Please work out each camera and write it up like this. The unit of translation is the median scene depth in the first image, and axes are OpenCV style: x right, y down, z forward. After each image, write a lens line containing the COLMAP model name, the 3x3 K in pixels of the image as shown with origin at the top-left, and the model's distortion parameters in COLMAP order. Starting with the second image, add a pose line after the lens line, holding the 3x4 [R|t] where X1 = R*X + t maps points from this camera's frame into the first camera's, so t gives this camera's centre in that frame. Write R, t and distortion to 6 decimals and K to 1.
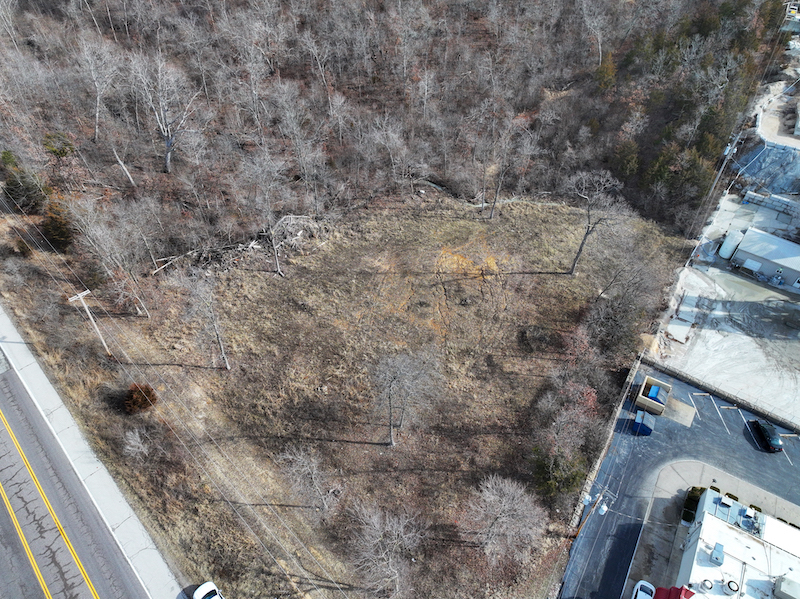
lens RADIAL K [[565.9, 0, 400.0], [0, 565.9, 299.5], [0, 0, 1]] dist [0.013888, 0.005370]
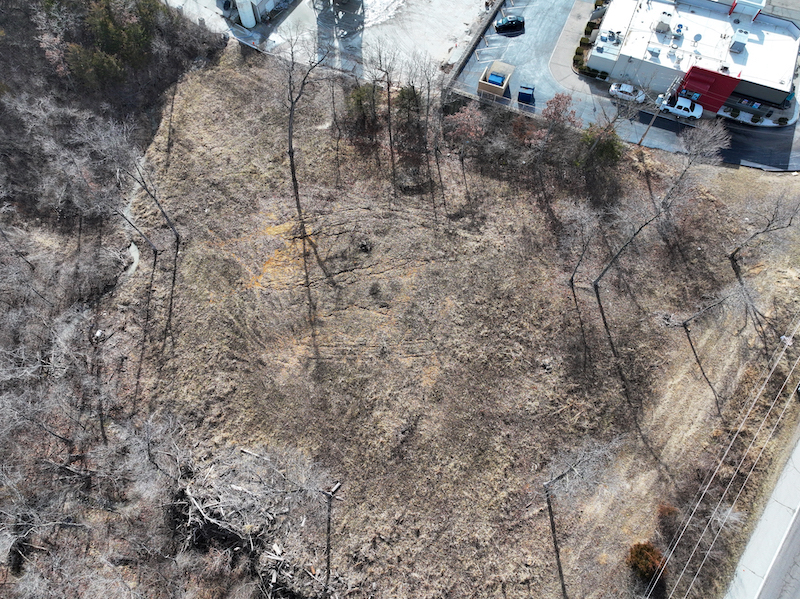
lens RADIAL K [[565.9, 0, 400.0], [0, 565.9, 299.5], [0, 0, 1]] dist [0.013888, 0.005370]
pose [[-0.147236, -0.899033, 0.412385, -0.321436], [0.697234, 0.201385, 0.687975, -0.540156], [-0.701560, 0.388823, 0.597185, 0.499151]]
